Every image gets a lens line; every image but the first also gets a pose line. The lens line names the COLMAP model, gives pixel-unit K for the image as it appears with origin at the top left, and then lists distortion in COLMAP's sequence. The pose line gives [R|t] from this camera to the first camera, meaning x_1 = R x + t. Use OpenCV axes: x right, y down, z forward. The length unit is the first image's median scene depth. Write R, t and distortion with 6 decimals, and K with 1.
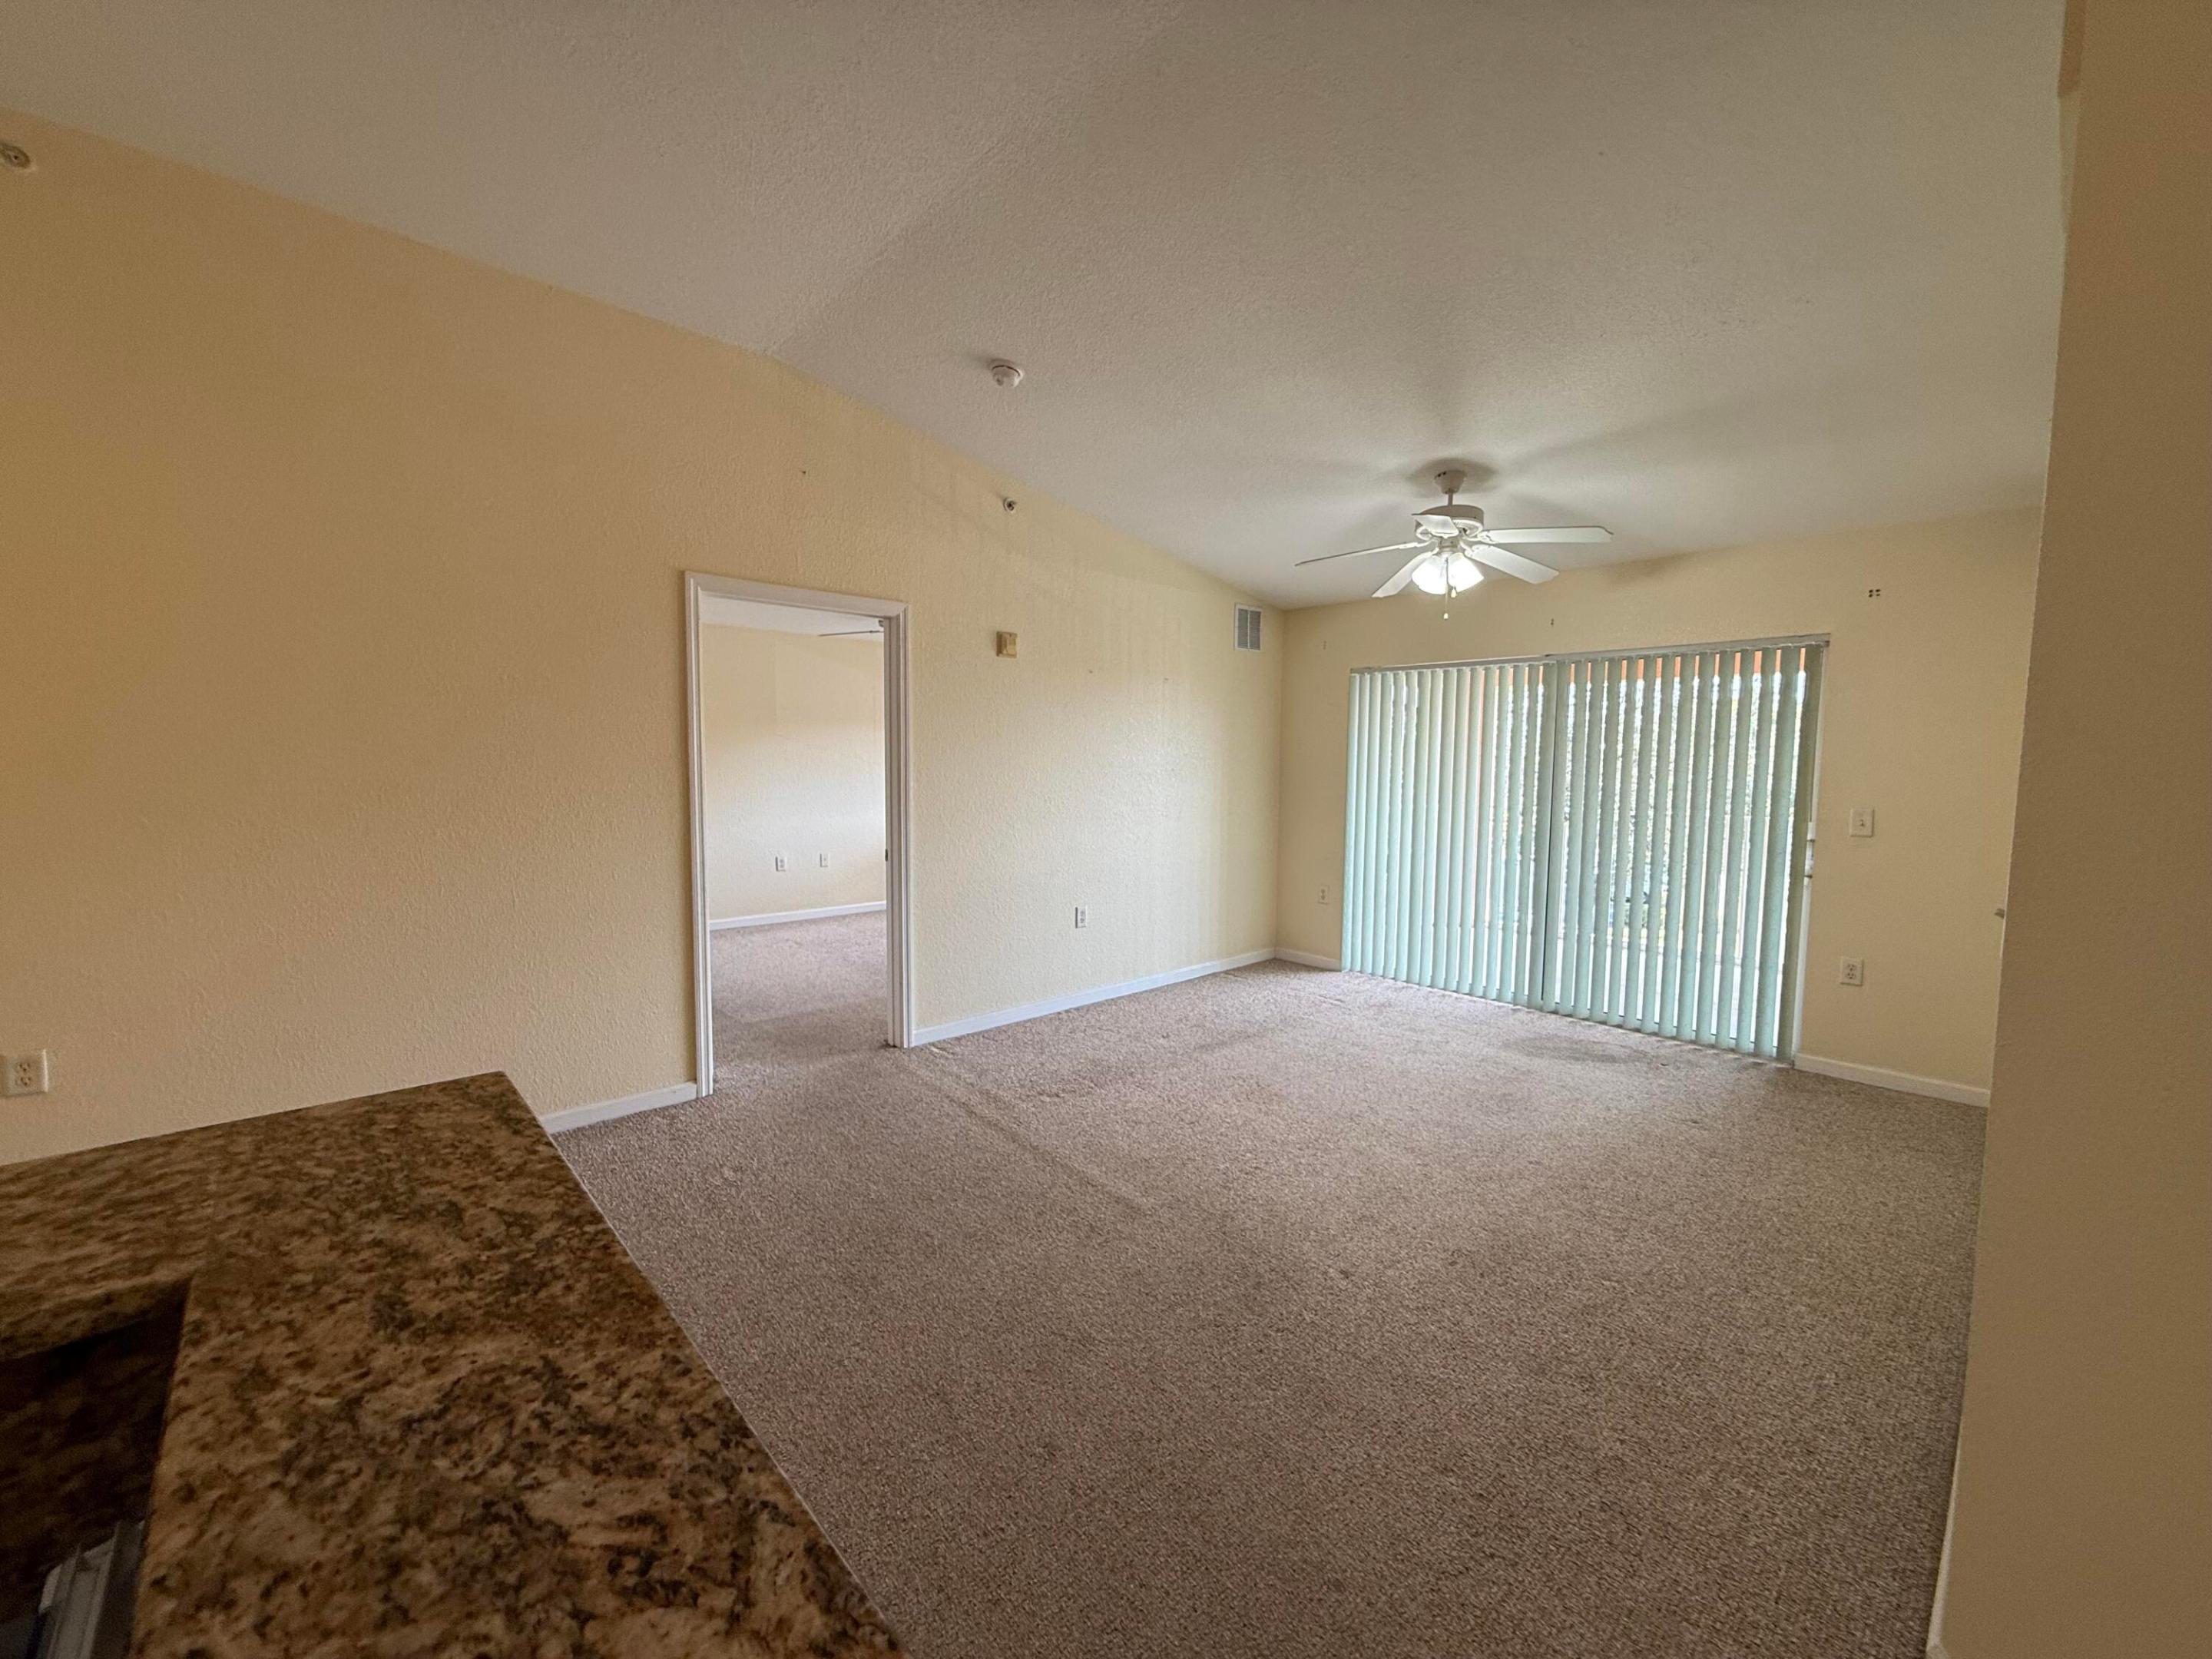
lens RADIAL K [[877.6, 0, 1100.4], [0, 877.6, 830.6], [0, 0, 1]] dist [-0.002568, 0.000038]
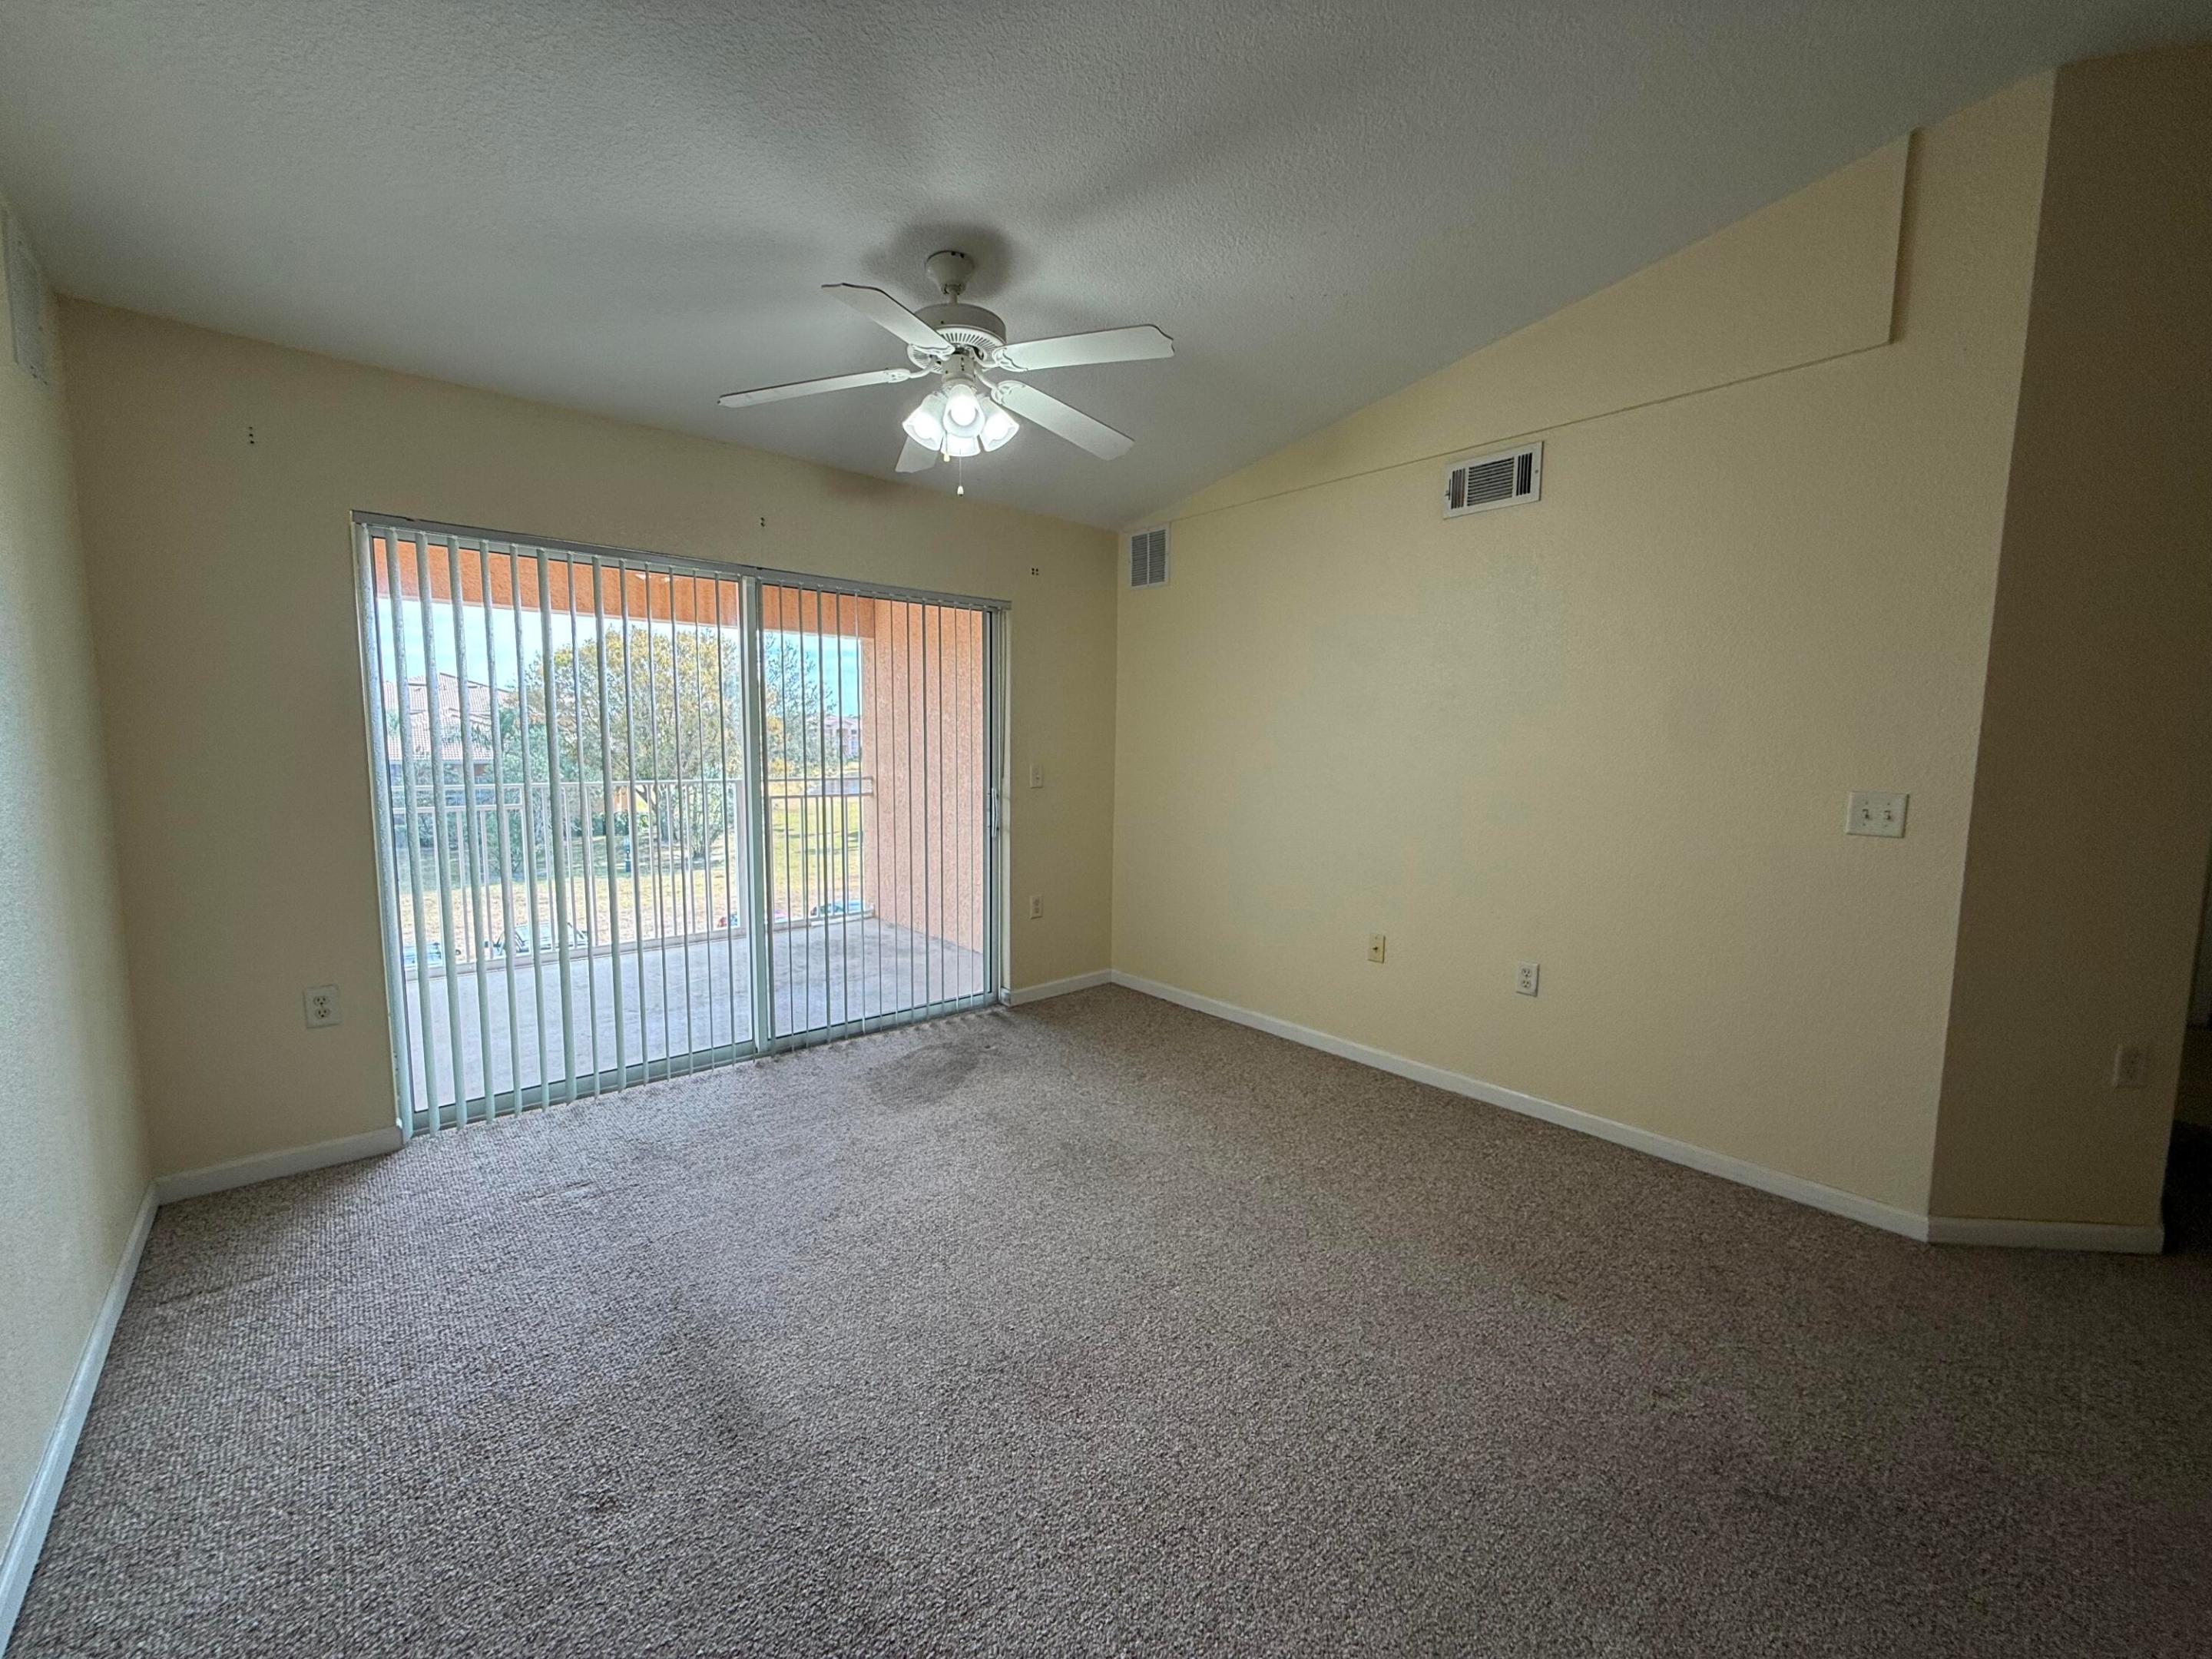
lens RADIAL K [[877.6, 0, 1092.9], [0, 877.6, 827.3], [0, 0, 1]] dist [-0.002568, 0.000038]
pose [[0.032483, -0.113283, 0.993032, -0.242775], [0.072380, 0.991214, 0.110708, -0.056867], [-0.996848, 0.068280, 0.040397, 0.805089]]
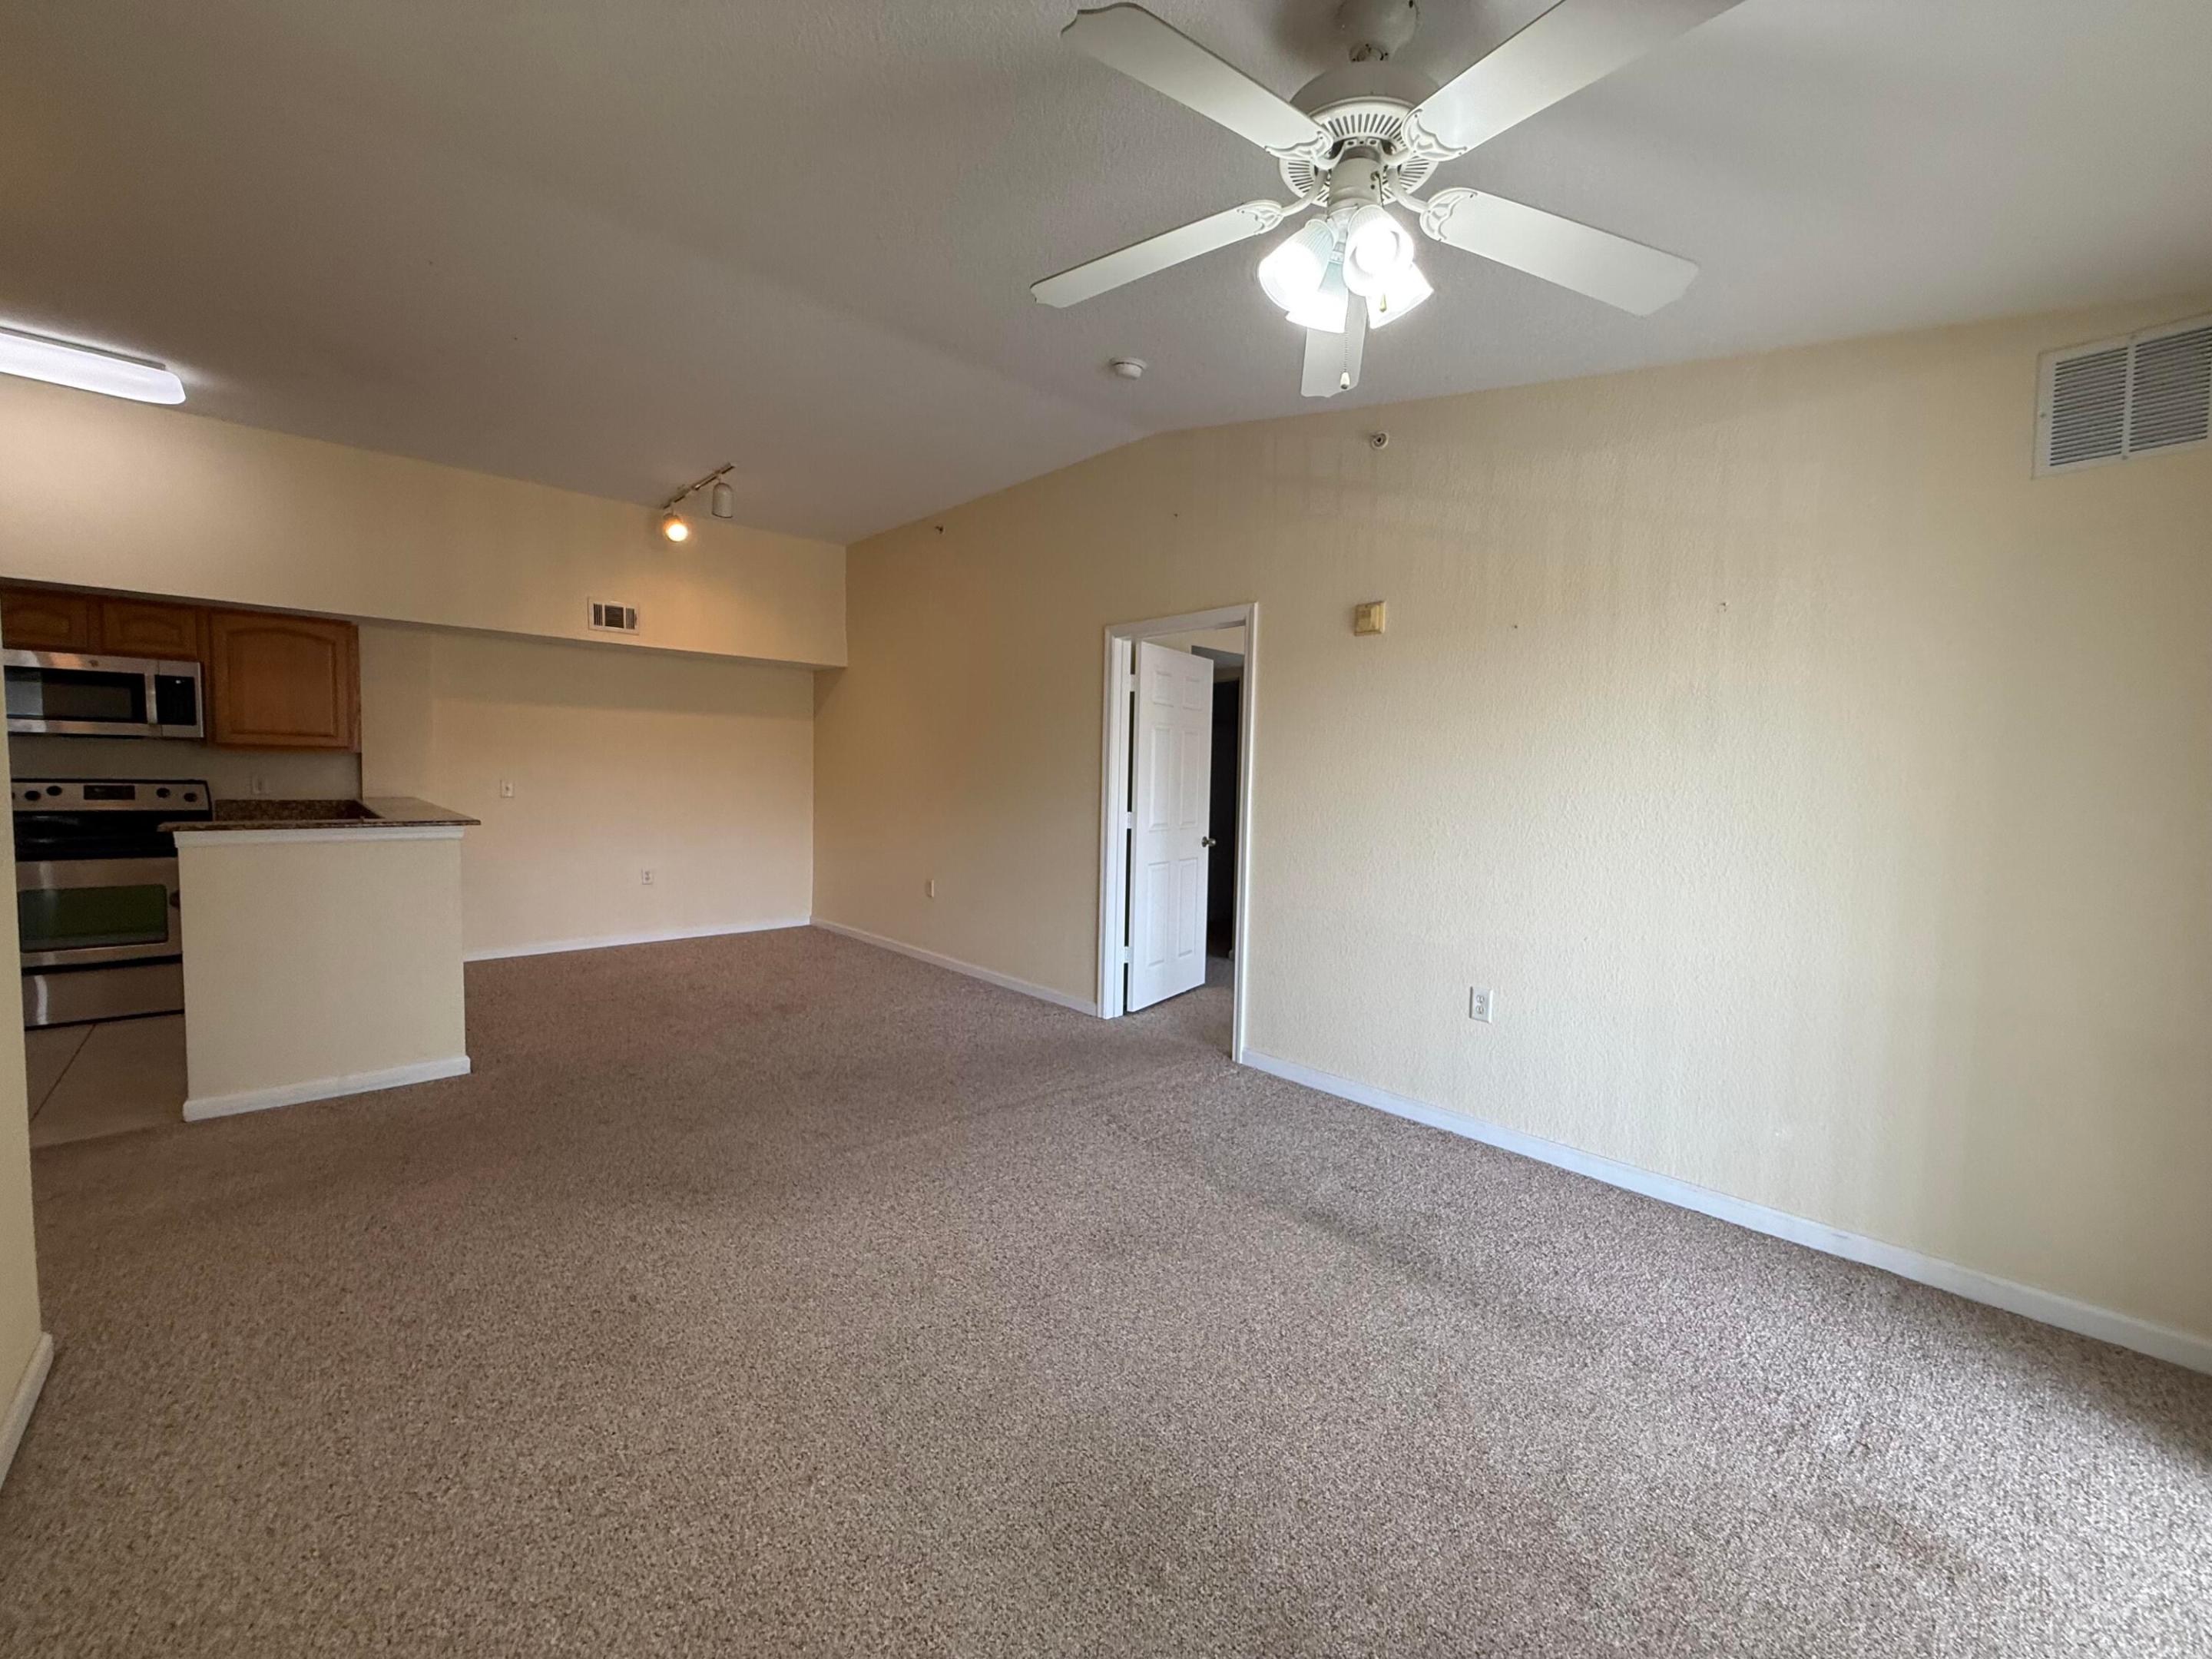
lens RADIAL K [[877.6, 0, 1096.7], [0, 877.6, 829.7], [0, 0, 1]] dist [-0.002568, 0.000038]
pose [[-0.001186, 0.056257, -0.998416, 0.729005], [-0.102546, 0.993146, 0.056082, -0.044672], [0.994728, 0.102450, 0.004591, 0.816703]]
